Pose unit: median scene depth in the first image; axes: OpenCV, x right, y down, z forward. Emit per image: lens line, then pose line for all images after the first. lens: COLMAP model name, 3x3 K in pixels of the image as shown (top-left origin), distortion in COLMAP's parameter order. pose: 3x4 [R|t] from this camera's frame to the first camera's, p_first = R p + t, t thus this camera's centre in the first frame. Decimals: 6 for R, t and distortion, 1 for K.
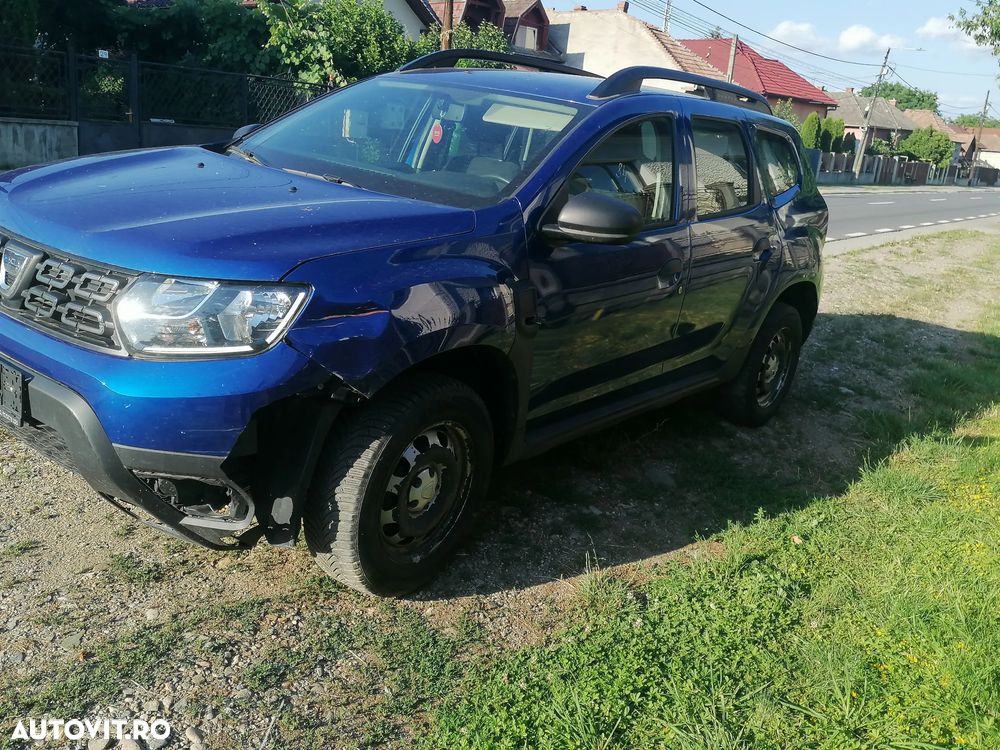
lens RADIAL K [[914.8, 0, 497.8], [0, 914.8, 362.5], [0, 0, 1]] dist [0.033445, 0.001250]
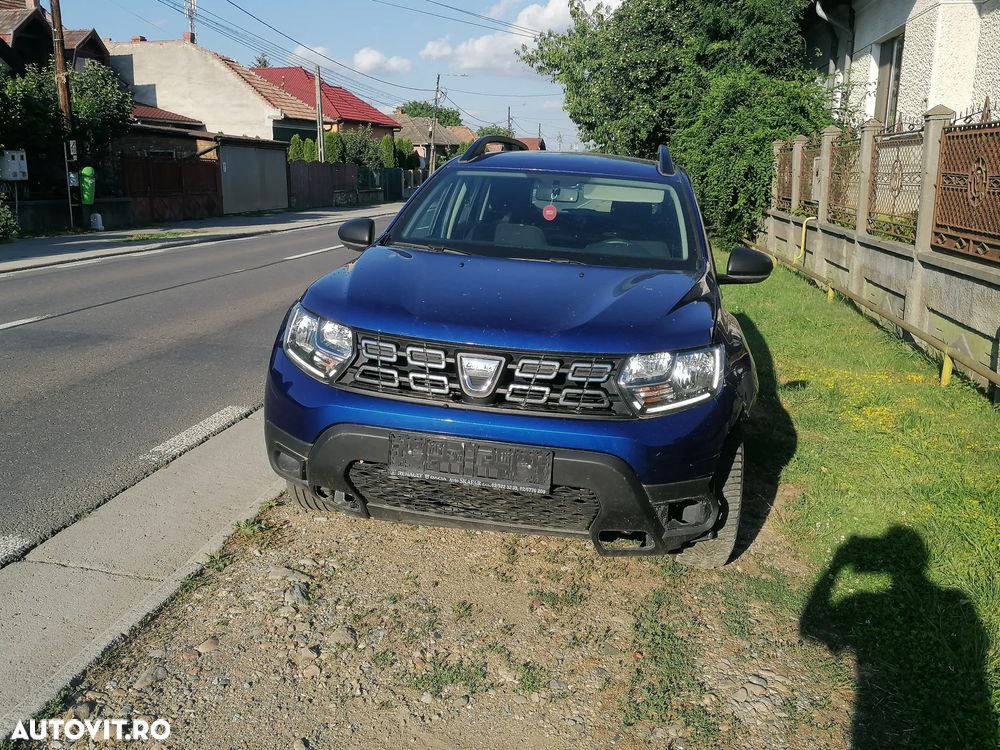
lens RADIAL K [[884.2, 0, 500.0], [0, 884.2, 375.0], [0, 0, 1]] dist [0.144637, -0.158858]
pose [[0.877687, -0.182370, 0.443177, -0.136793], [0.183456, 0.982179, 0.040847, -0.019018], [-0.442729, 0.045453, 0.895503, -0.006123]]
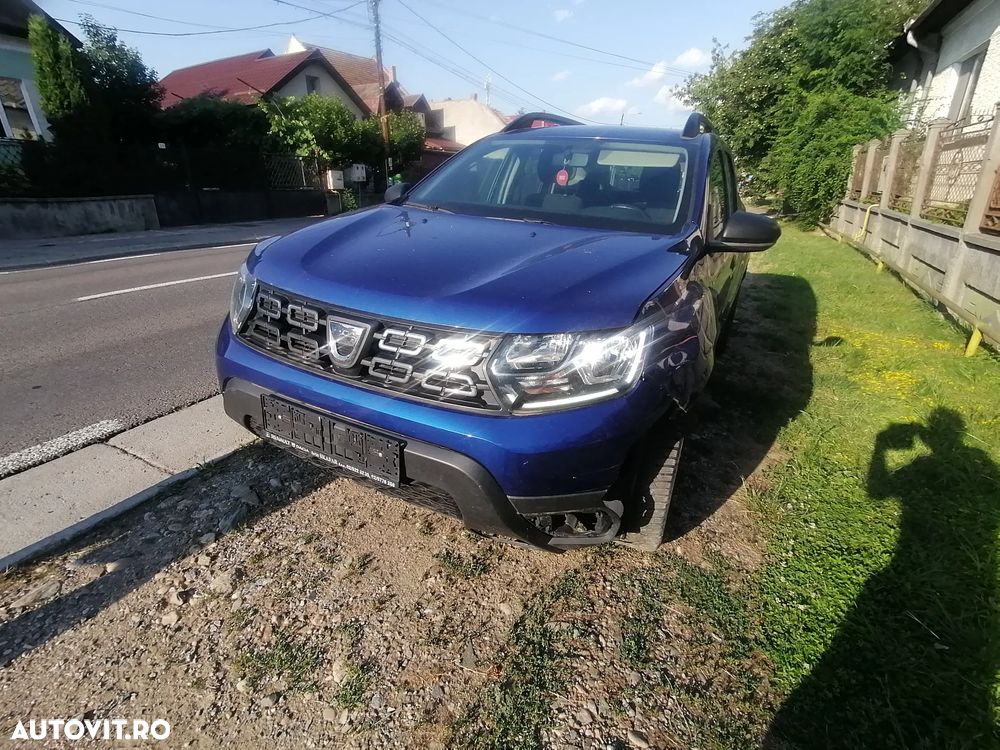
lens RADIAL K [[495.2, 0, 500.0], [0, 495.2, 375.0], [0, 0, 1]] dist [0.092706, -0.077724]
pose [[0.978049, -0.143375, 0.151208, -0.060072], [0.122527, 0.982653, 0.139214, -0.016233], [-0.168545, -0.117631, 0.978650, 0.054004]]
